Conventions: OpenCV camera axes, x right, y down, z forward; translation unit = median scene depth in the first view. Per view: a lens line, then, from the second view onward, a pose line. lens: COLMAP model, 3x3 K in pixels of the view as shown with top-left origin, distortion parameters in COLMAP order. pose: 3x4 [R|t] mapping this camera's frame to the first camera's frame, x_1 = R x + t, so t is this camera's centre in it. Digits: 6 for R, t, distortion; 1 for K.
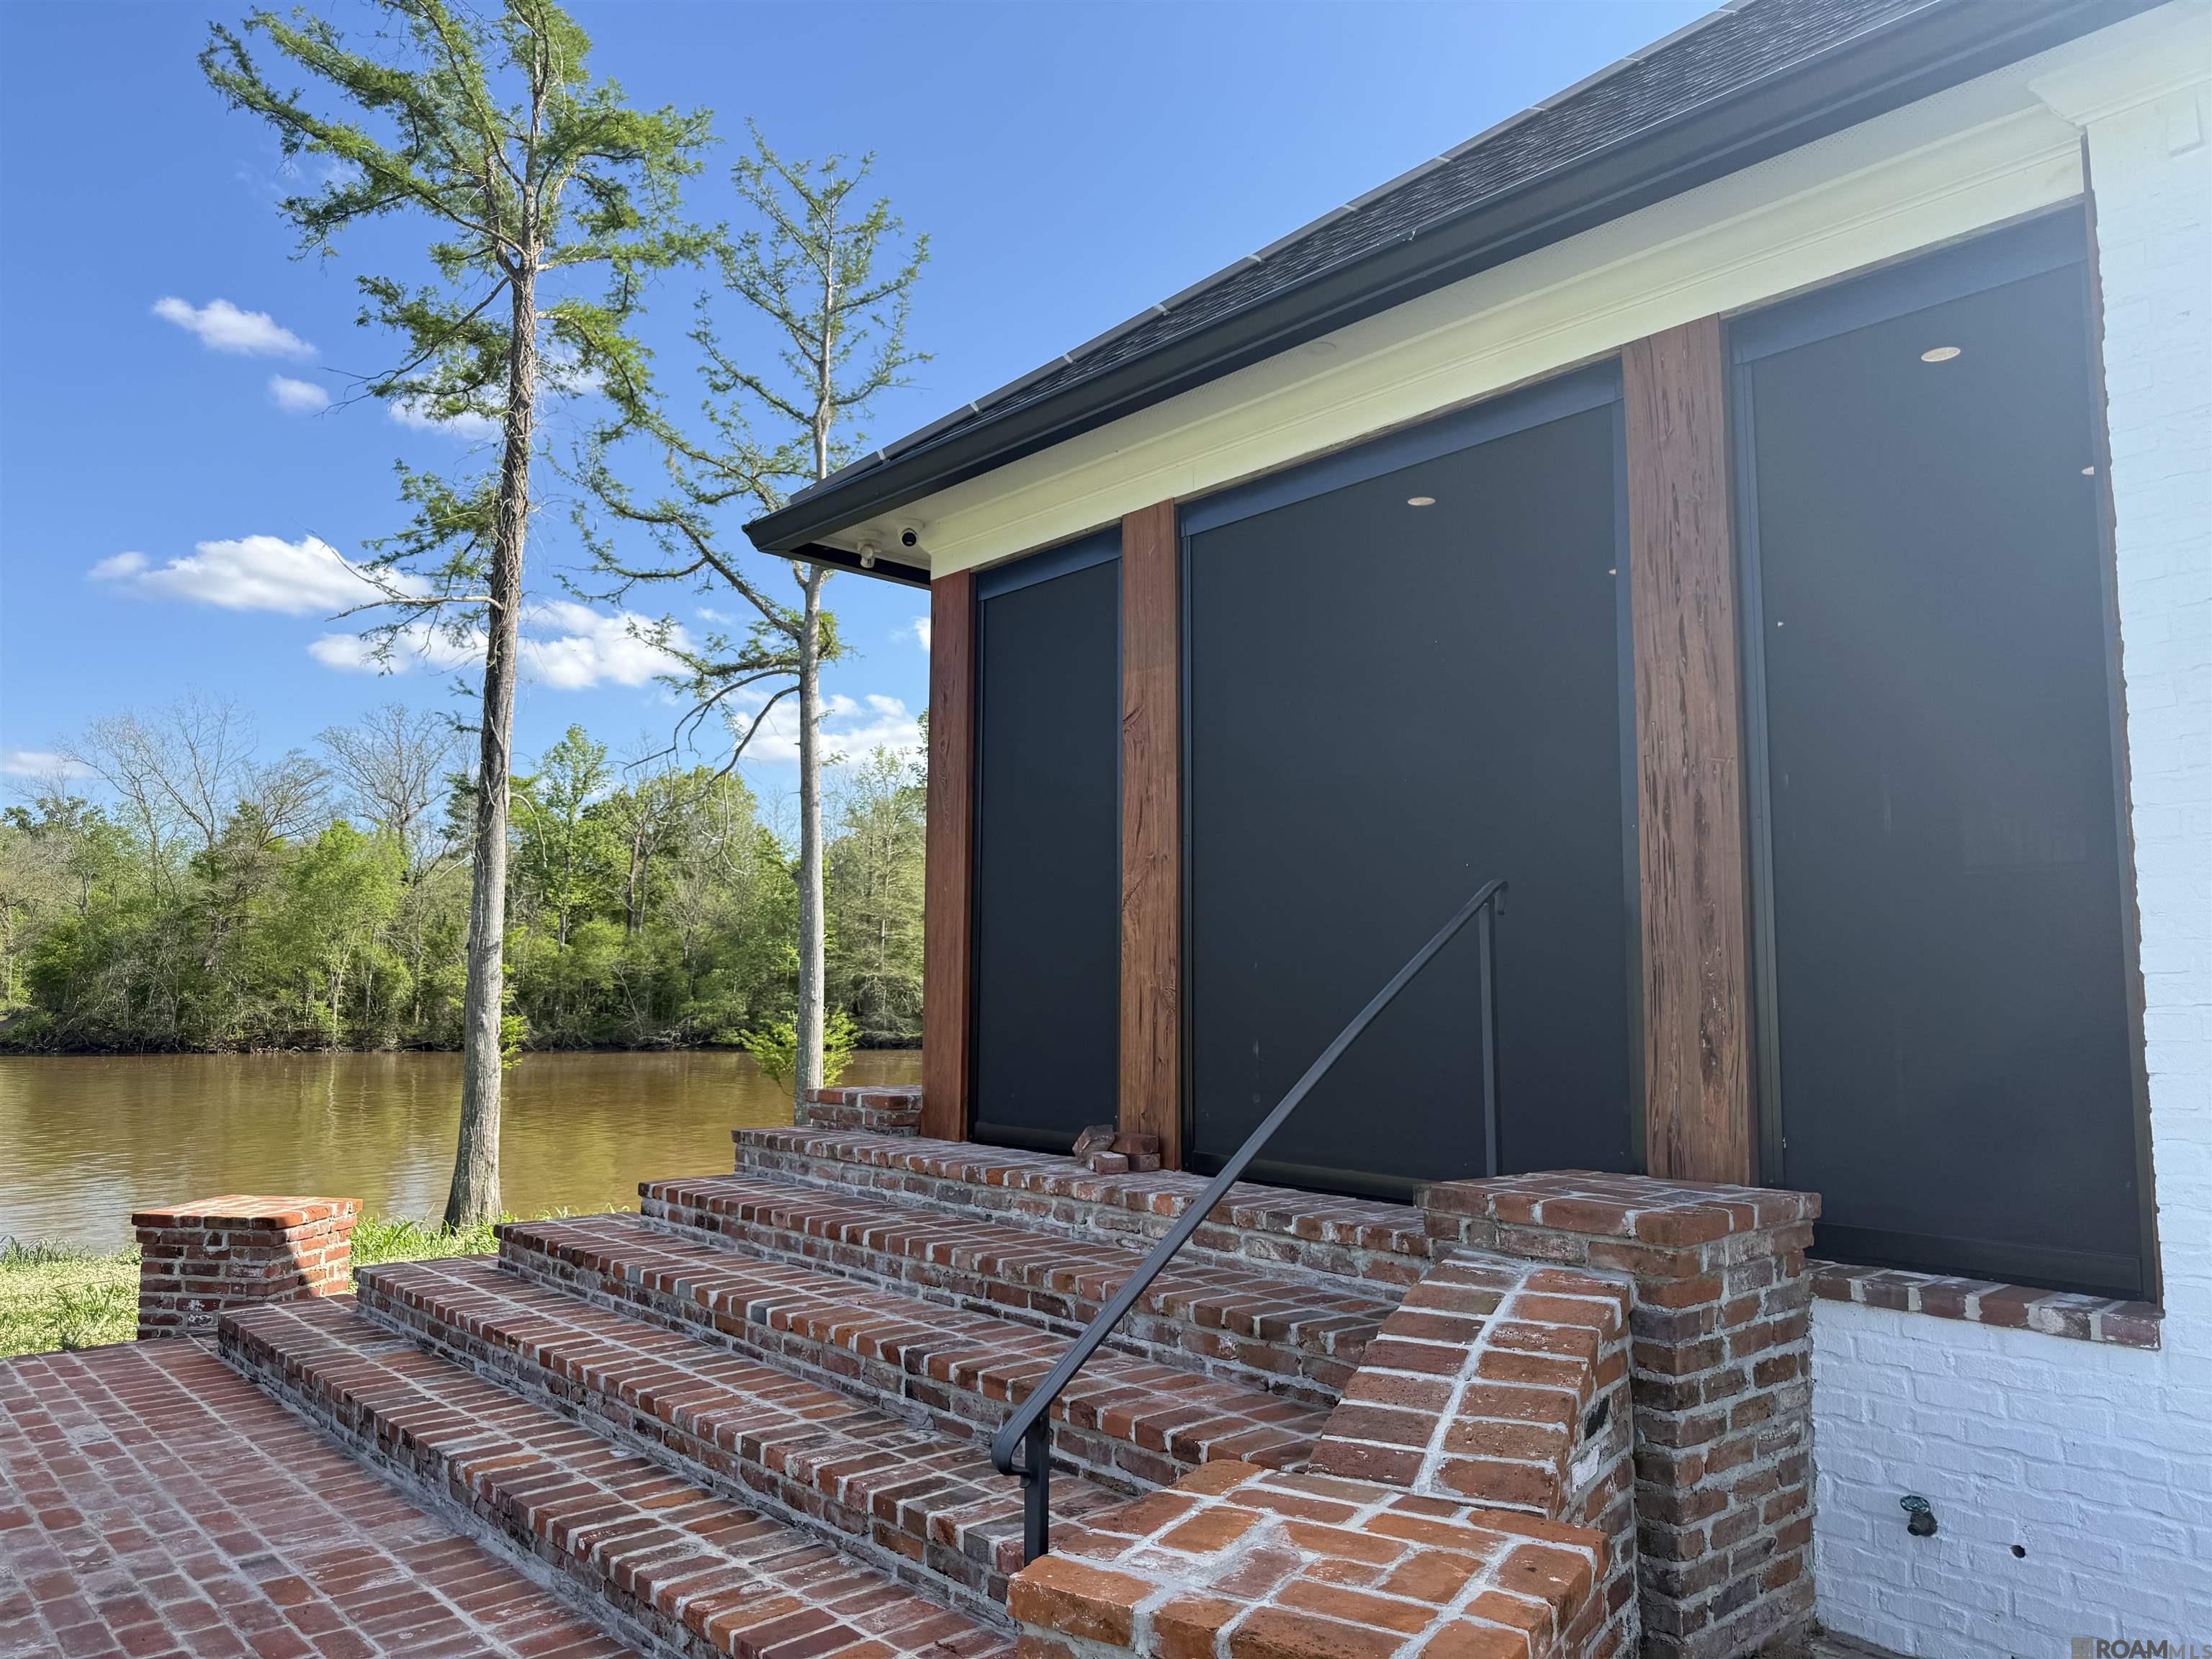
lens RADIAL K [[1578.7, 0, 1106.0], [0, 1578.7, 829.5], [0, 0, 1]] dist [0.036584, 0.003656]
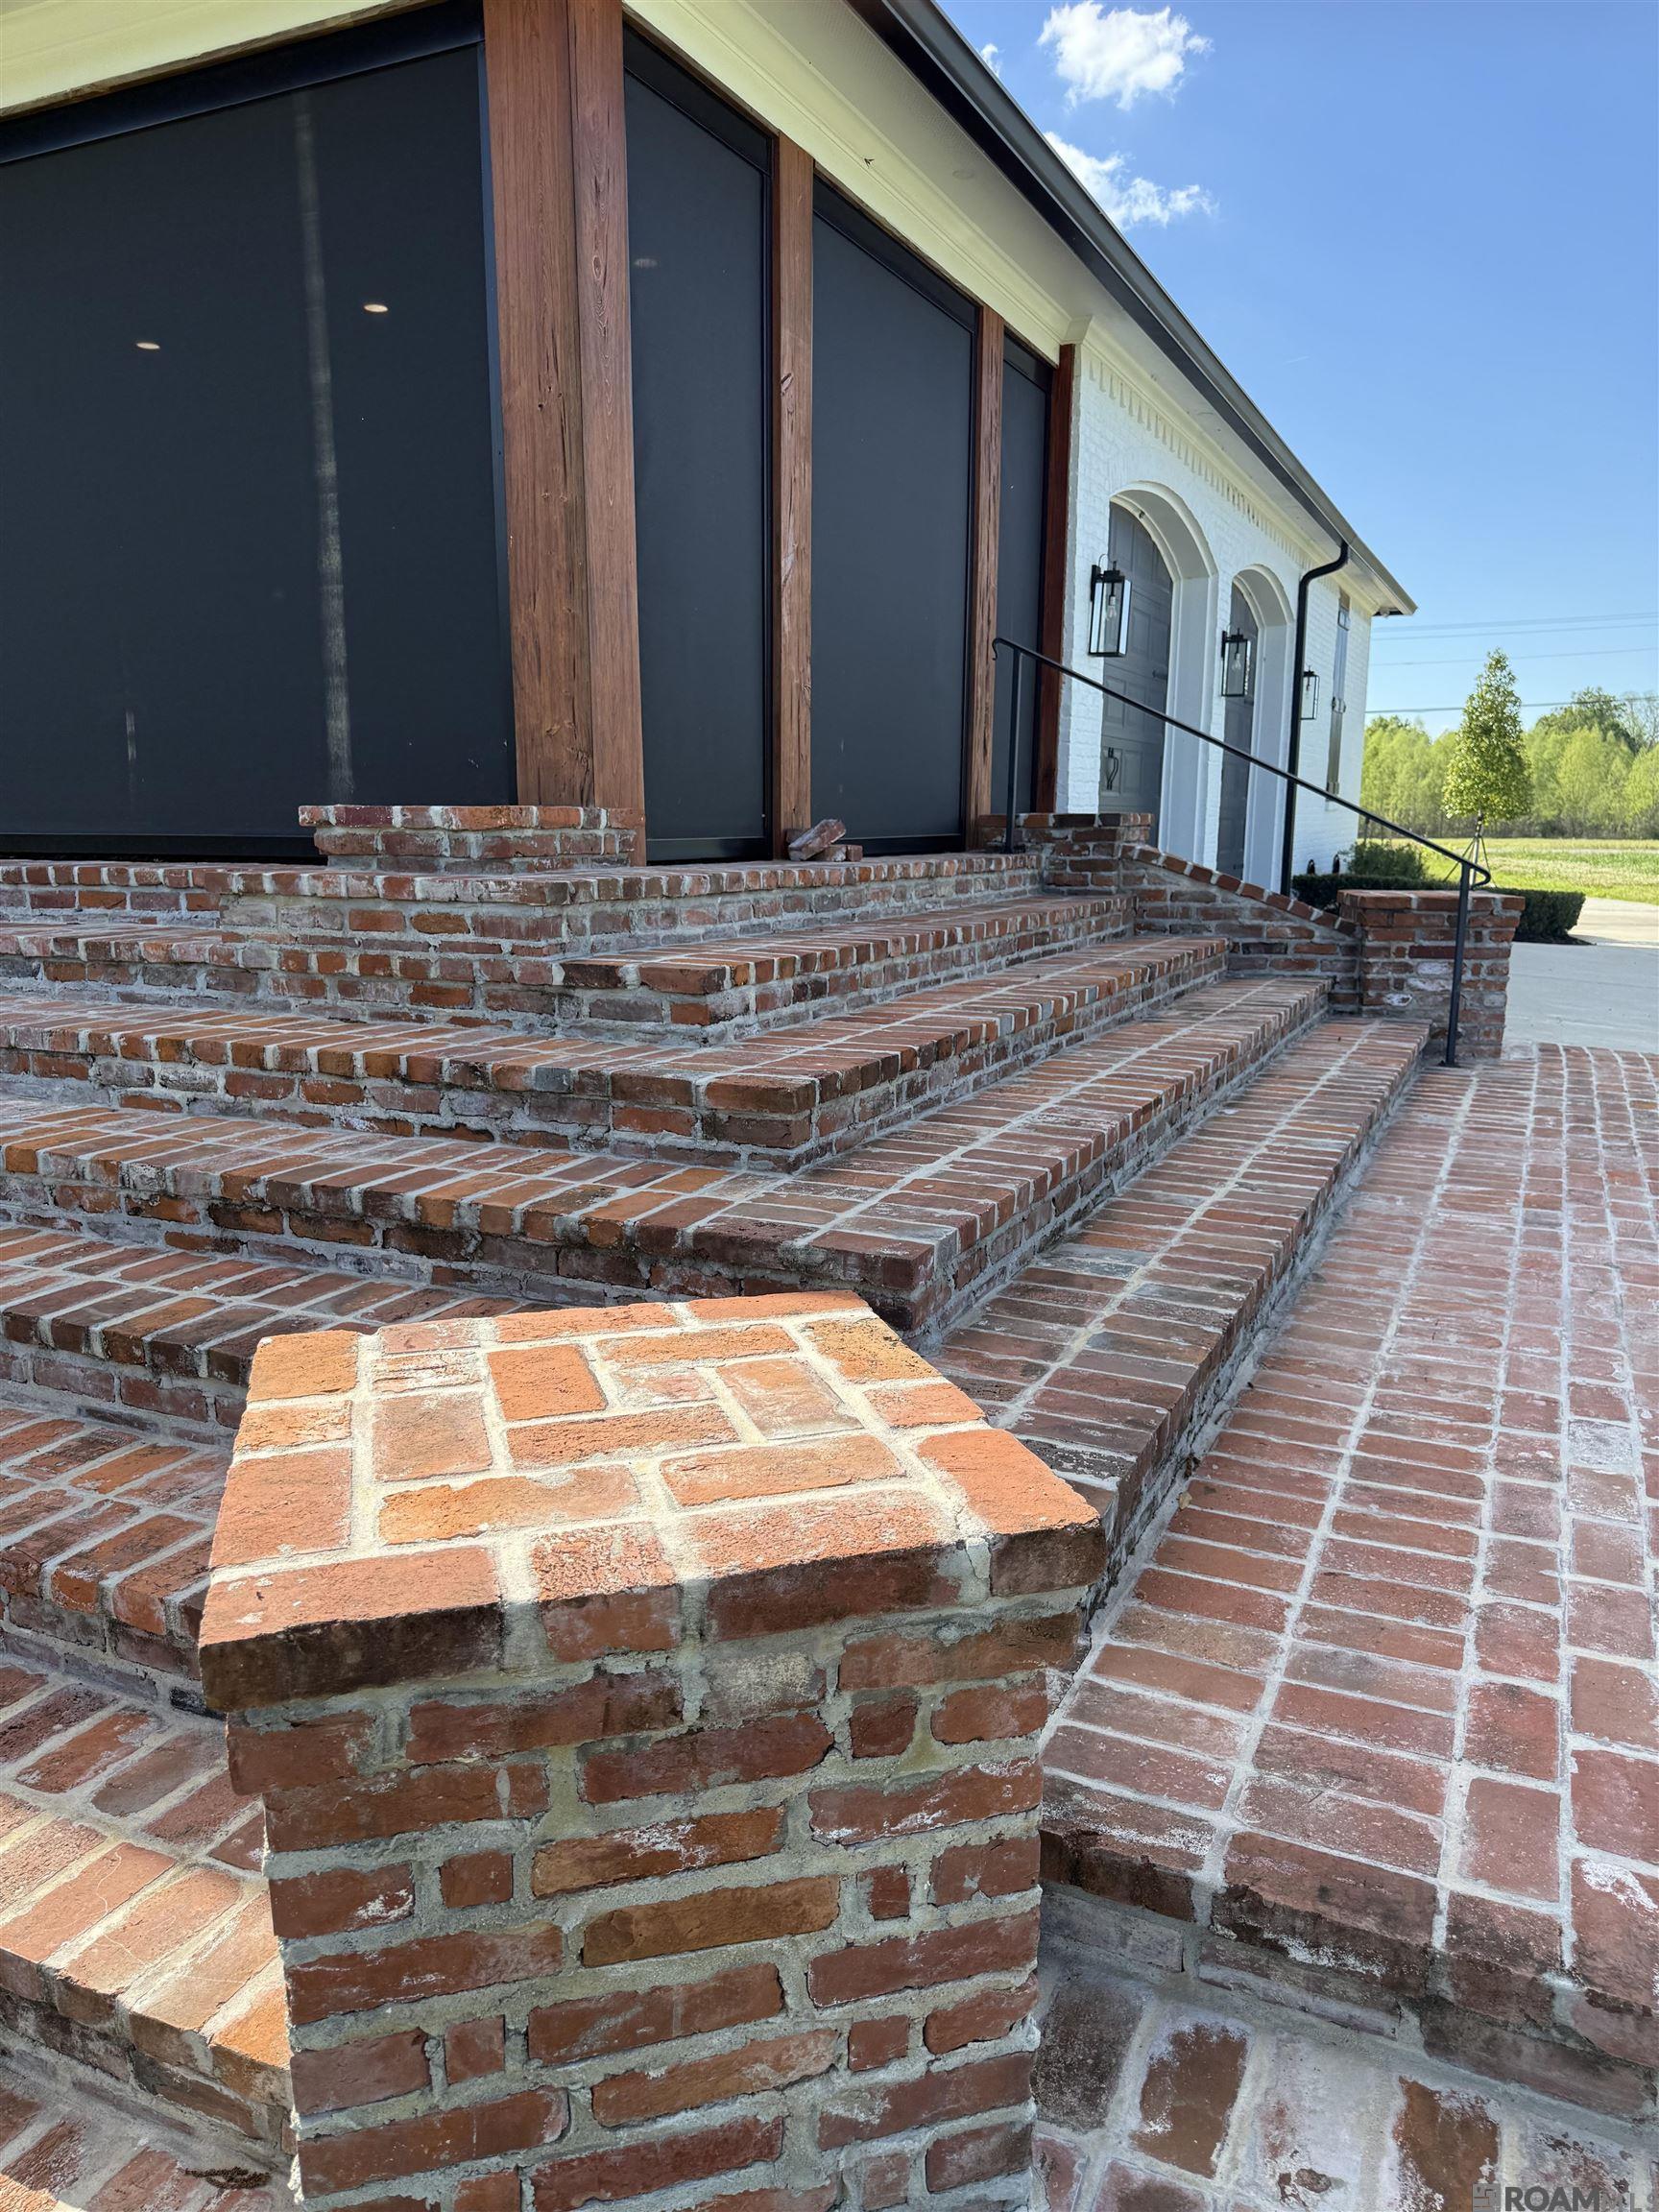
lens RADIAL K [[1541.2, 0, 796.7], [0, 1541.2, 1103.1], [0, 0, 1]] dist [0.085950, -0.129153]
pose [[-0.381132, -0.172026, 0.908375, -1.005905], [-0.094406, 0.984642, 0.146859, 0.237611], [-0.919688, -0.029783, -0.391518, 1.494468]]
